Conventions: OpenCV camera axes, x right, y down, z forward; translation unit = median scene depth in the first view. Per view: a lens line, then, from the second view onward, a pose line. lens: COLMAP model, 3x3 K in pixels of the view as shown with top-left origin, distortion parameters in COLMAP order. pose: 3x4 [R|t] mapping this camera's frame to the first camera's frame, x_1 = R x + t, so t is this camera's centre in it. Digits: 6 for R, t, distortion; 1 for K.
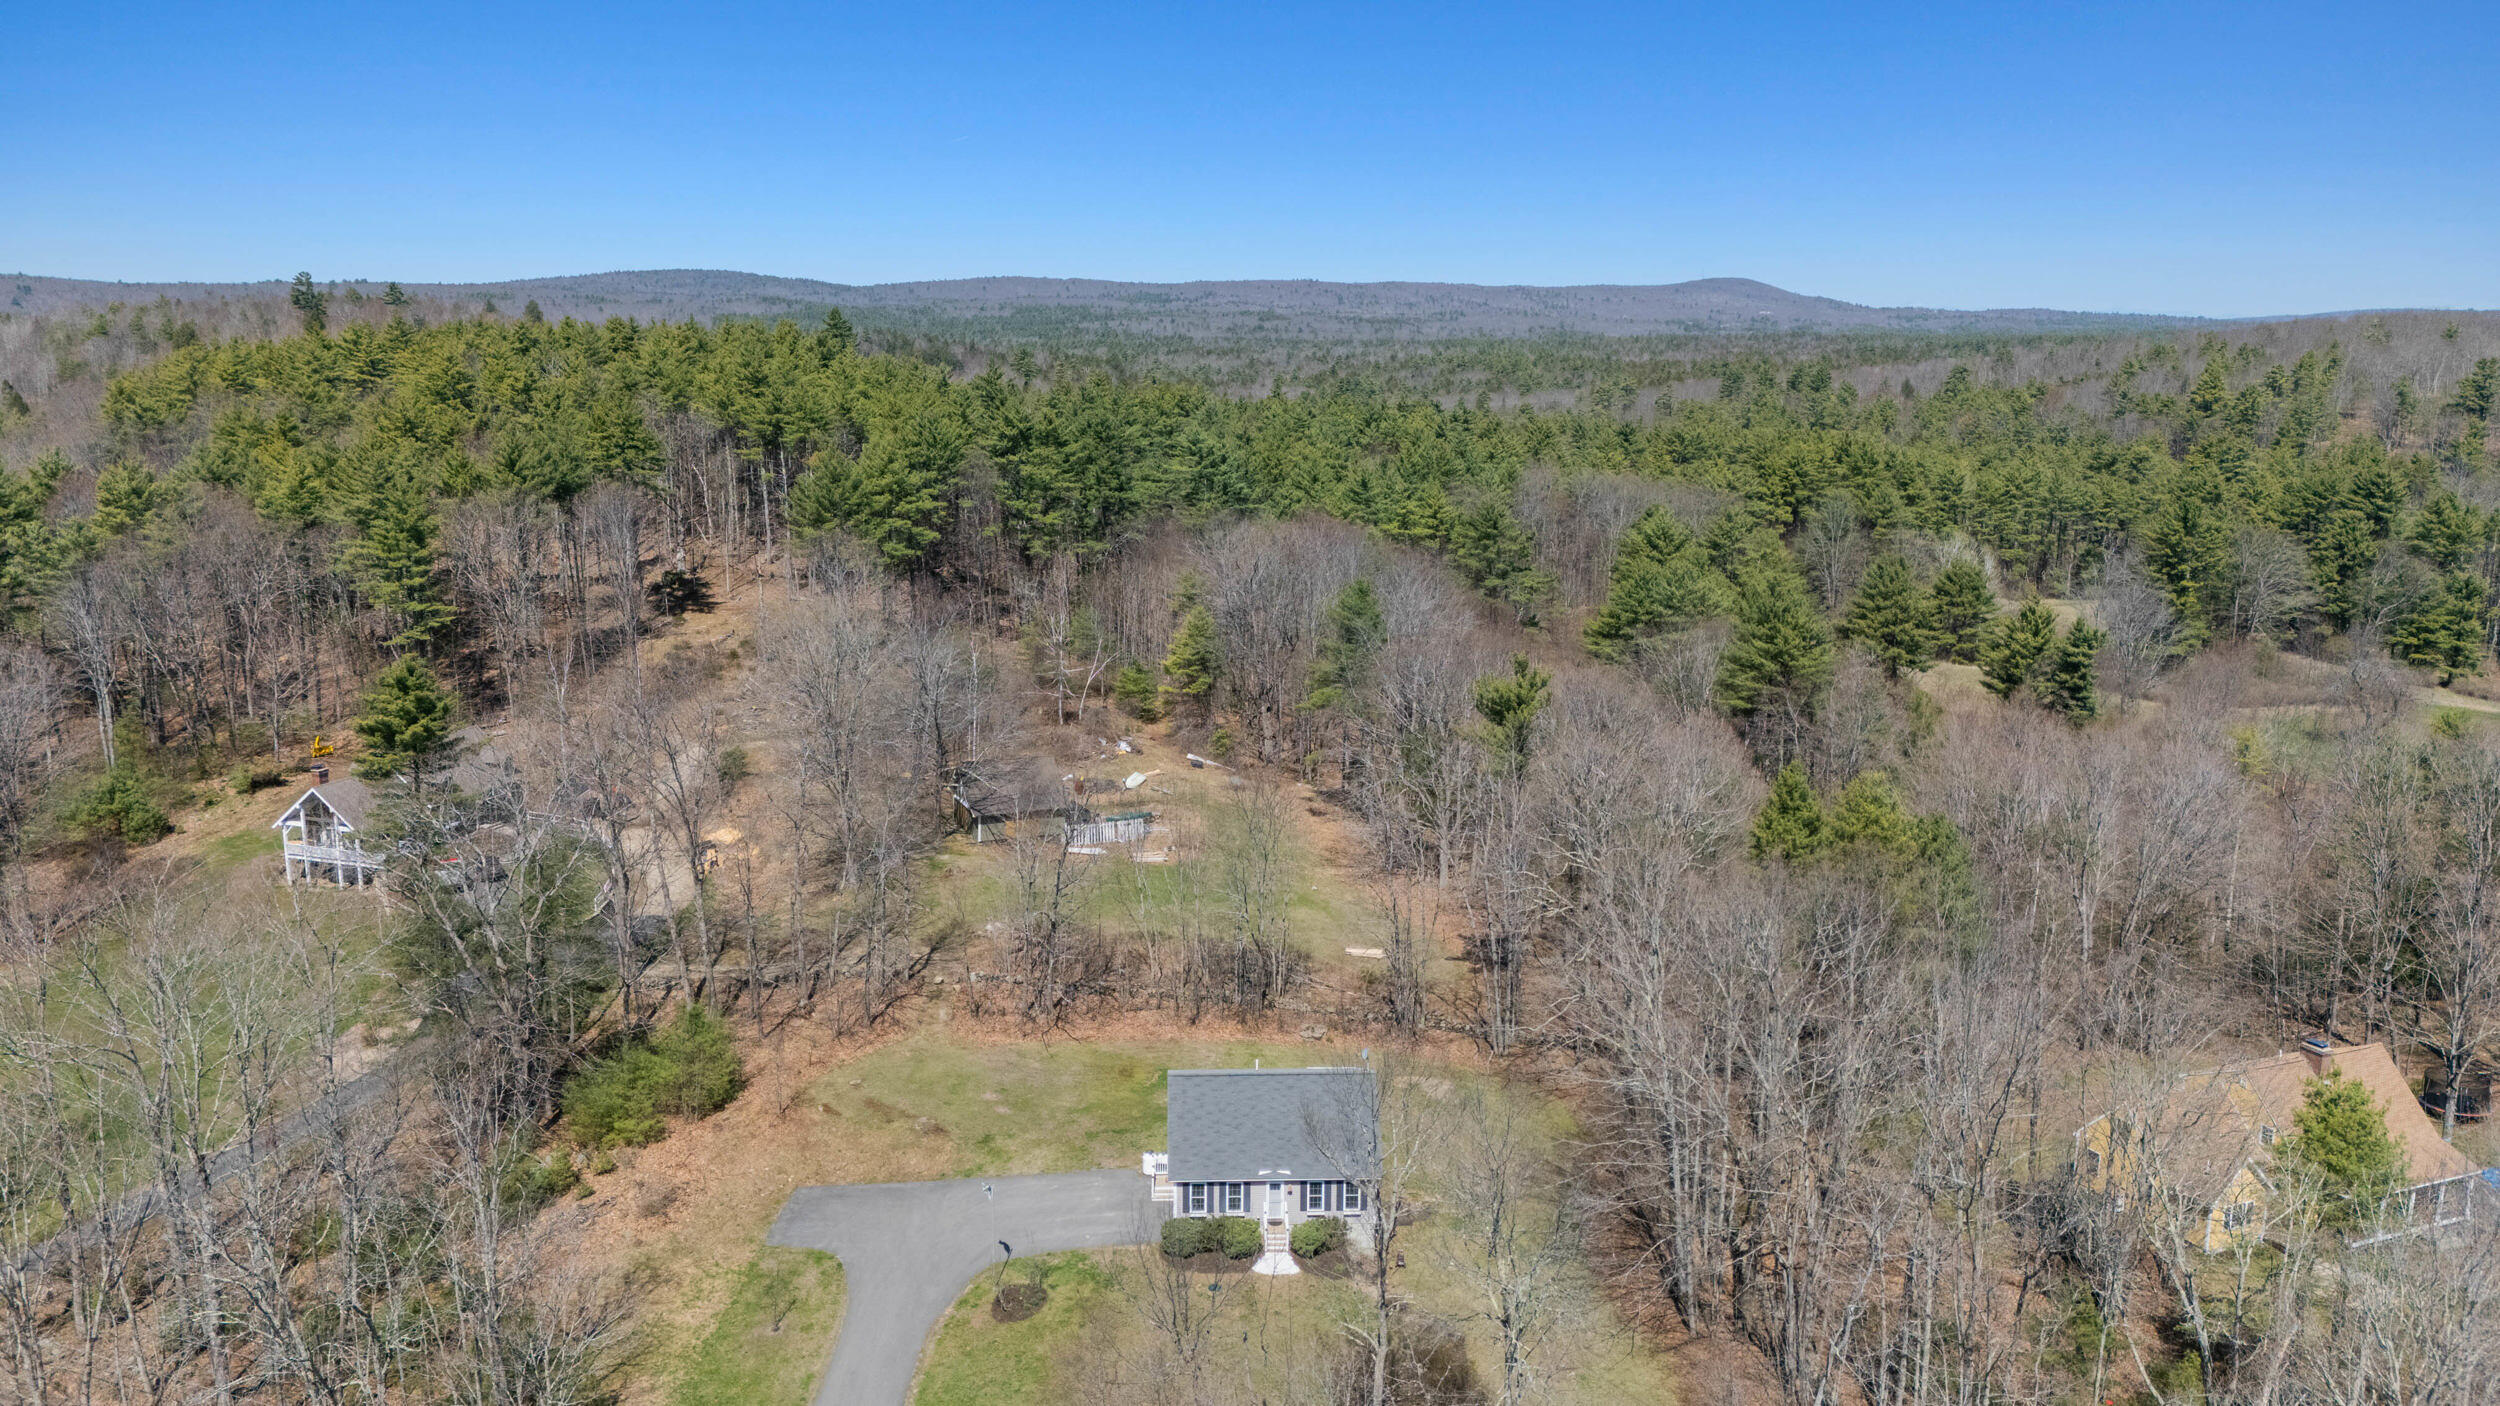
lens RADIAL K [[1859.5, 0, 1250.0], [0, 1859.5, 703.0], [0, 0, 1]] dist [0.114612, -0.137331]
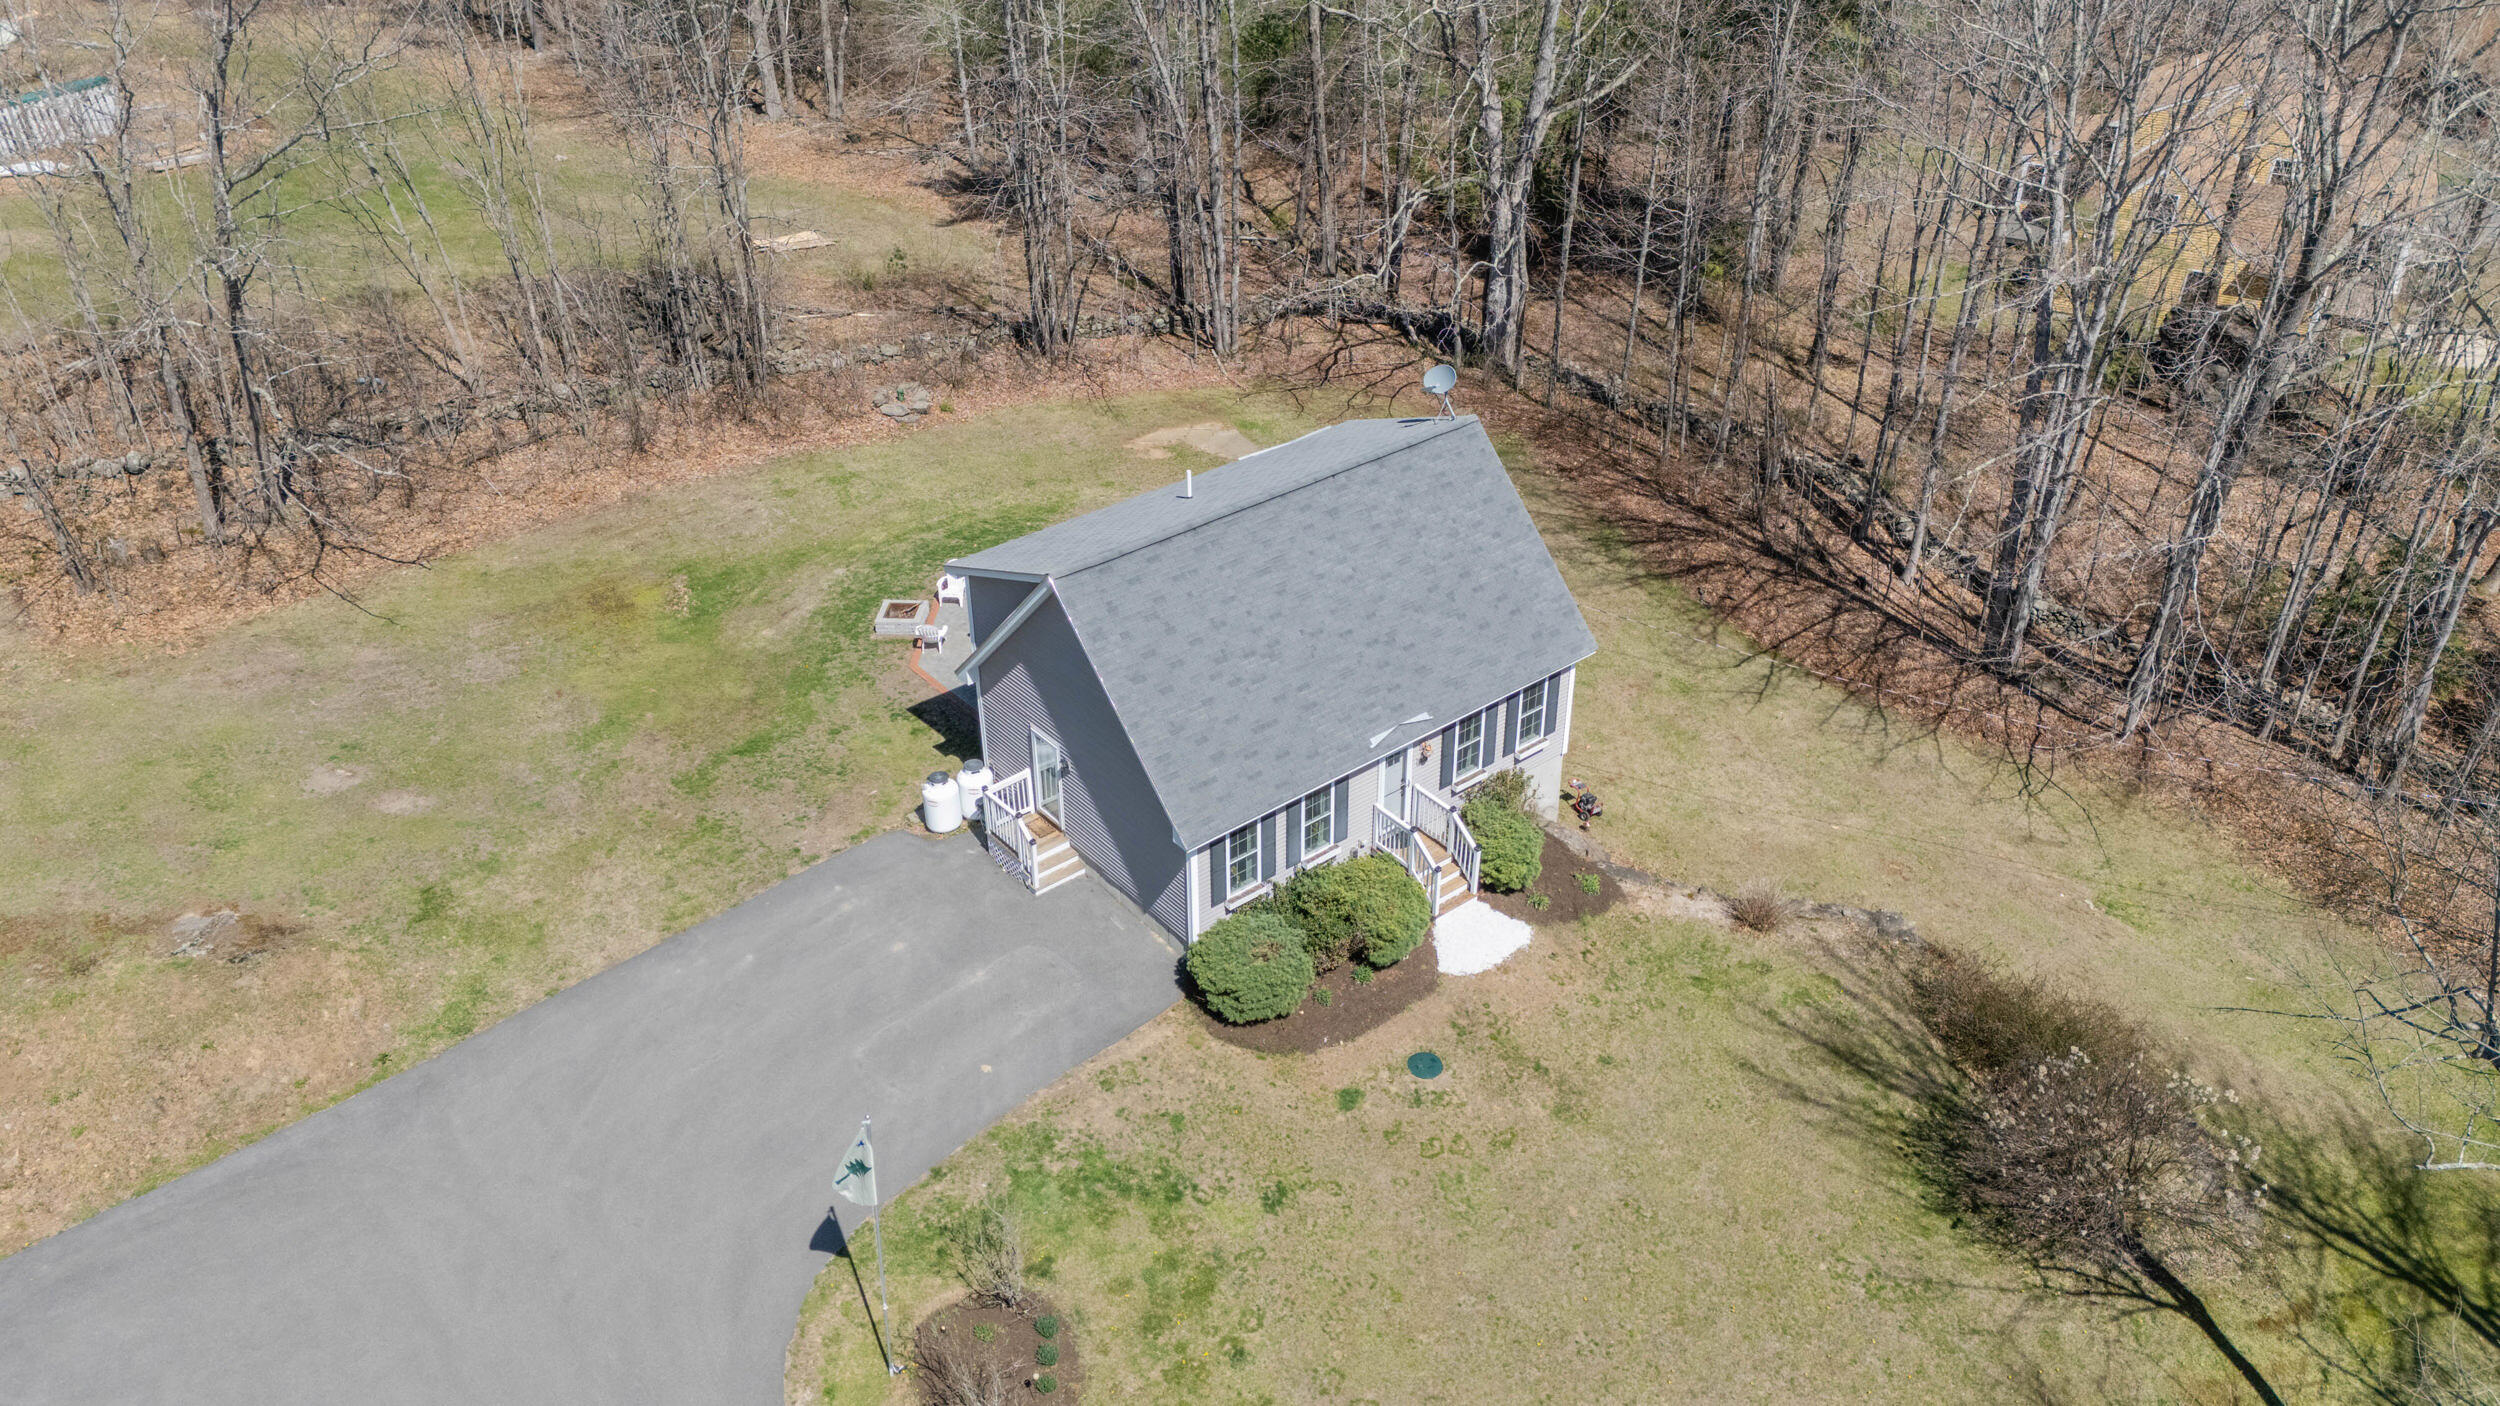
lens RADIAL K [[1859.5, 0, 1250.0], [0, 1859.5, 703.0], [0, 0, 1]] dist [0.114612, -0.137331]
pose [[0.803042, -0.333403, 0.493928, -0.086813], [0.135424, 0.909262, 0.393578, 0.040009], [-0.580330, -0.249170, 0.775326, 0.315627]]
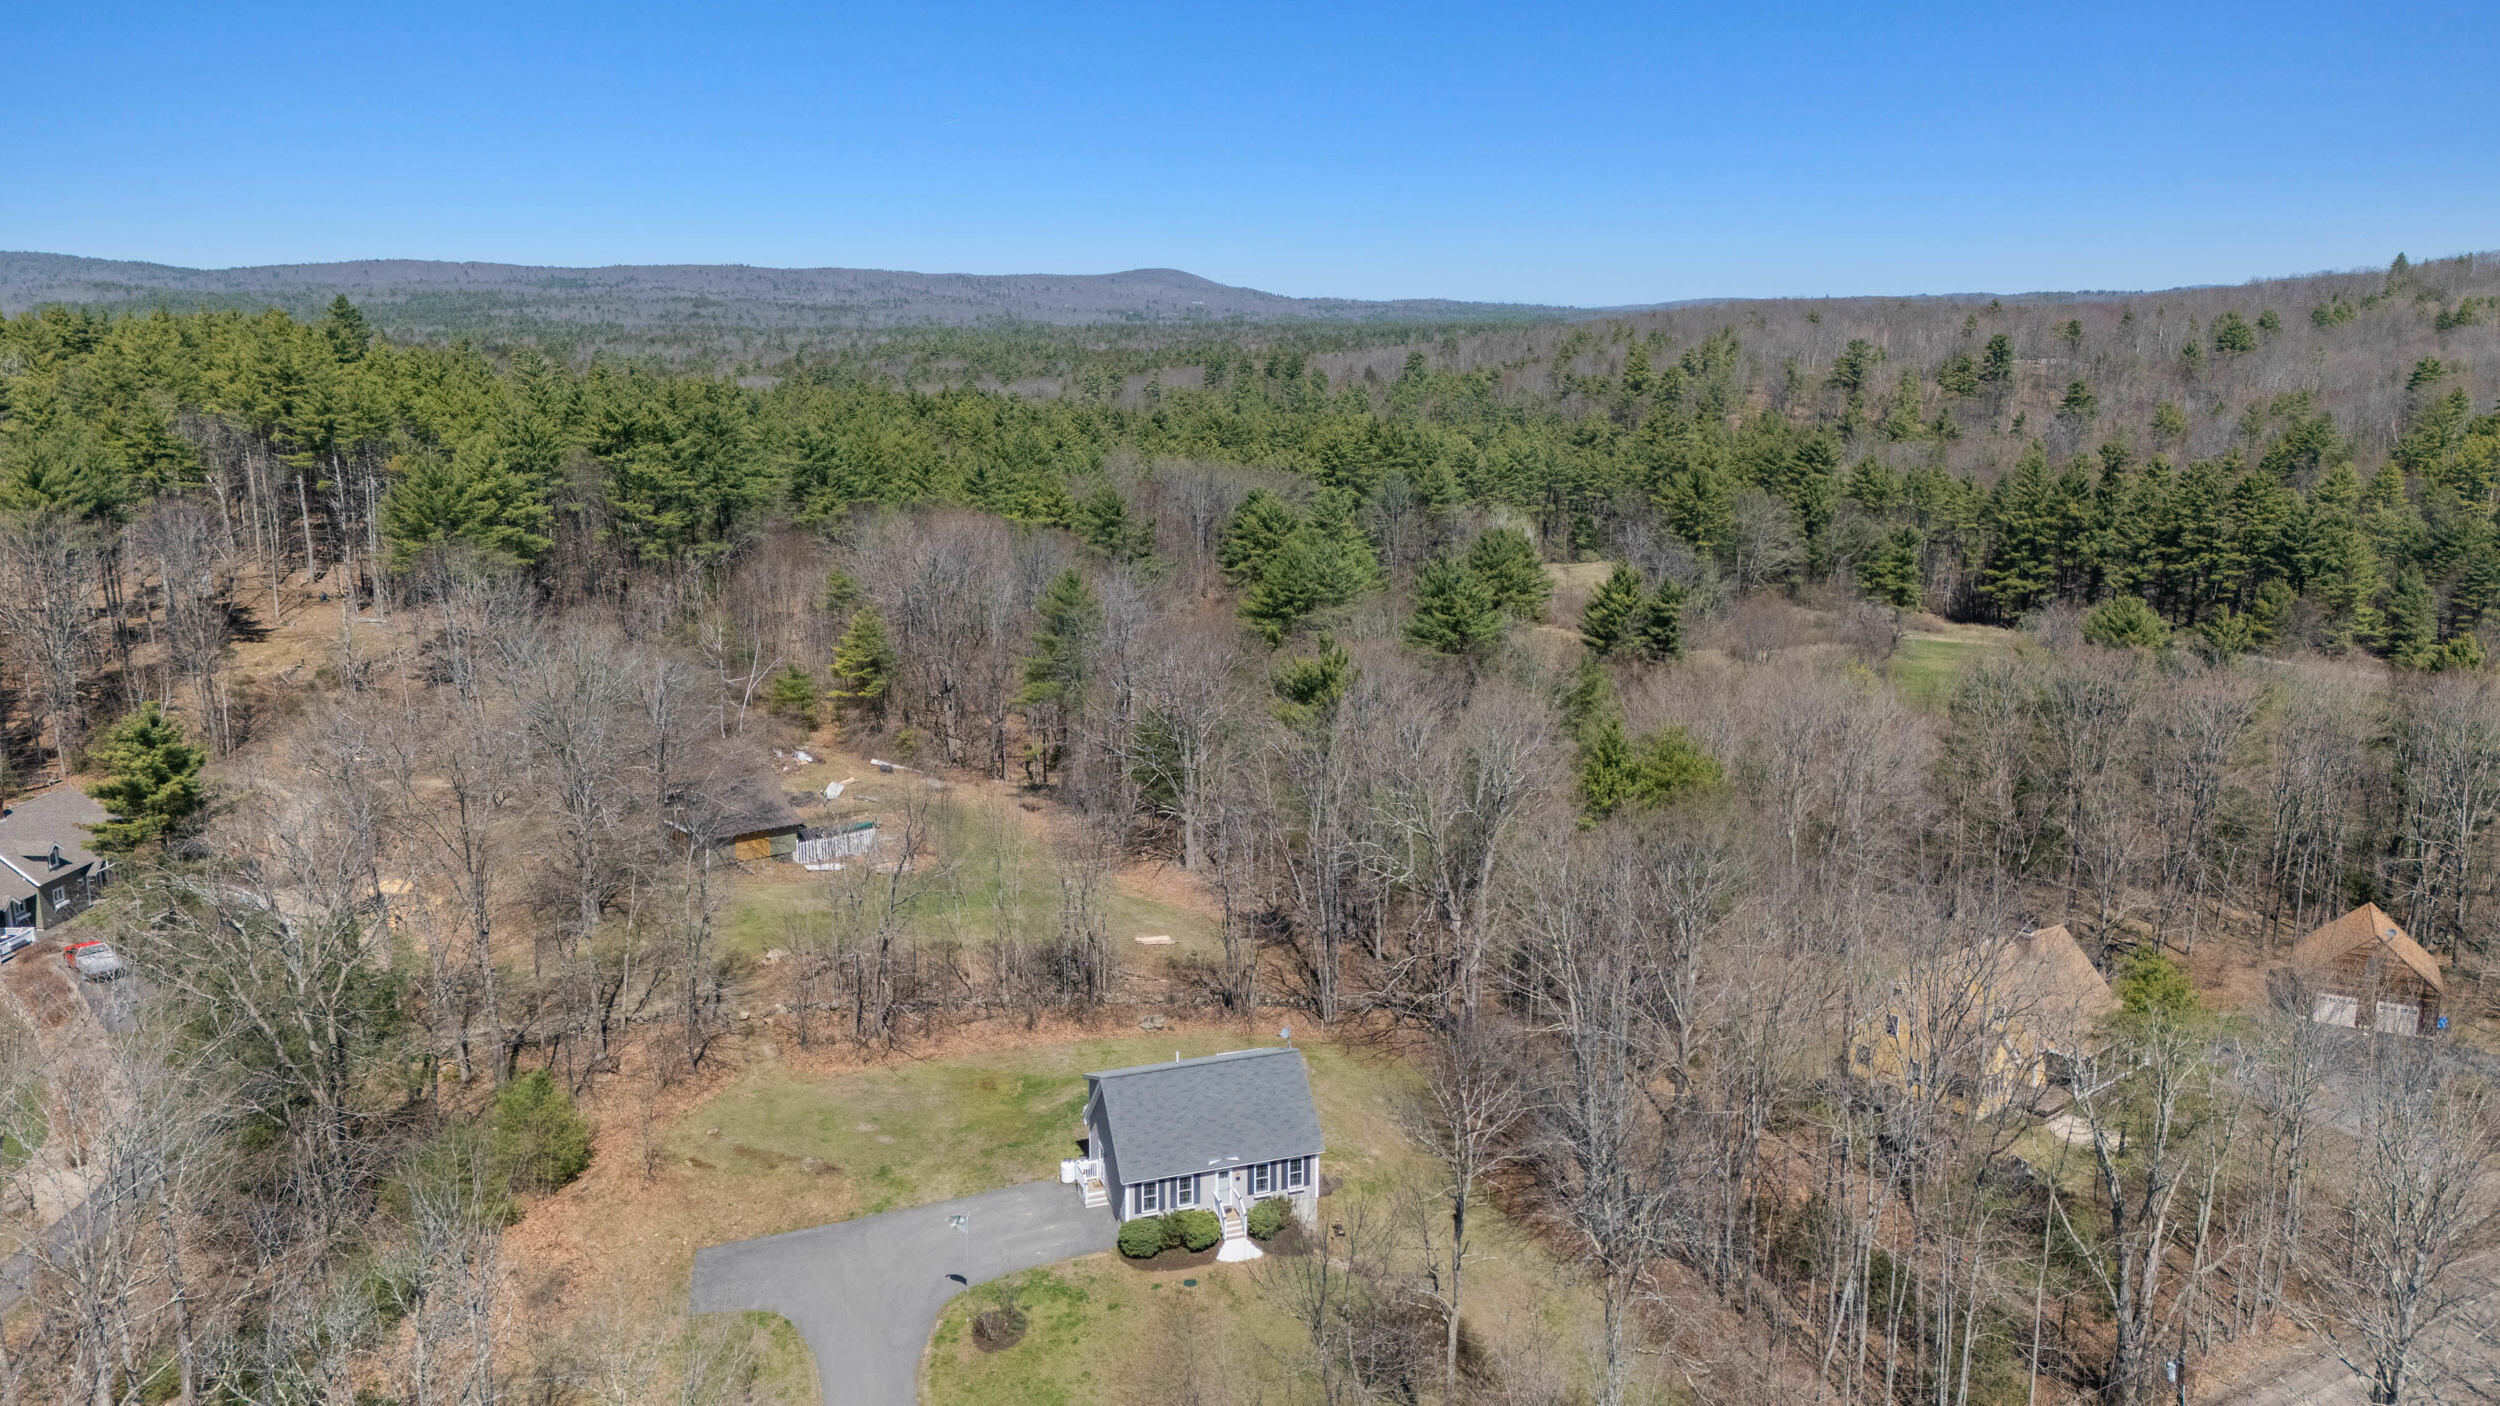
lens RADIAL K [[1859.5, 0, 1250.0], [0, 1859.5, 703.0], [0, 0, 1]] dist [0.114612, -0.137331]
pose [[0.956711, -0.065712, 0.283523, -0.105207], [0.064037, 0.997832, 0.015183, -0.003270], [-0.283906, 0.003630, 0.958845, 0.015761]]
